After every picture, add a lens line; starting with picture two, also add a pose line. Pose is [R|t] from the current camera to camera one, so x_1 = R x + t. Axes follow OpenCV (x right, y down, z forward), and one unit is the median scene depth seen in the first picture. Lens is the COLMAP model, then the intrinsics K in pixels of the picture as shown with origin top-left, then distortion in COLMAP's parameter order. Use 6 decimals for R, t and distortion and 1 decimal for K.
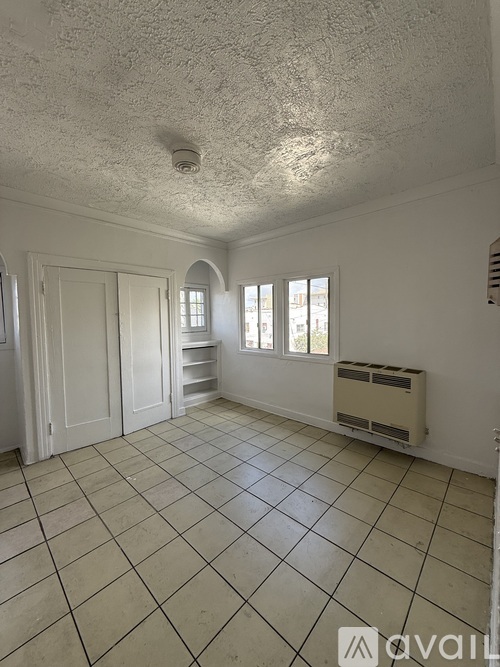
lens RADIAL K [[265.6, 0, 252.0], [0, 265.6, 331.7], [0, 0, 1]] dist [-0.001857, -0.000536]
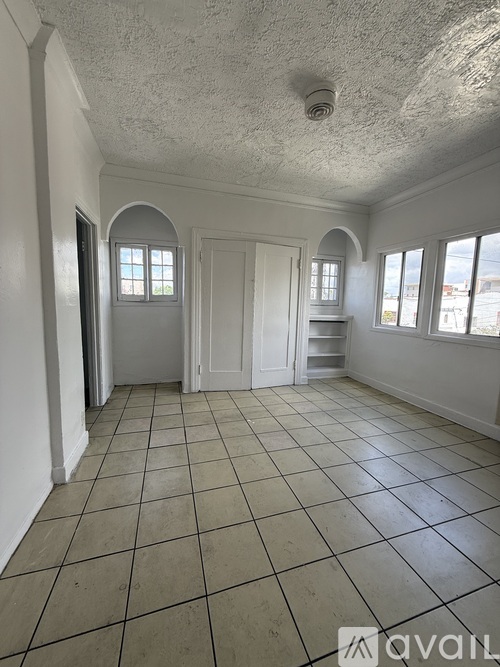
lens RADIAL K [[265.6, 0, 251.0], [0, 265.6, 333.5], [0, 0, 1]] dist [-0.001857, -0.000536]
pose [[0.868368, 0.091087, -0.487483, 0.055461], [-0.065917, 0.995465, 0.068585, 0.089427], [0.491519, -0.027423, 0.870435, 0.021182]]
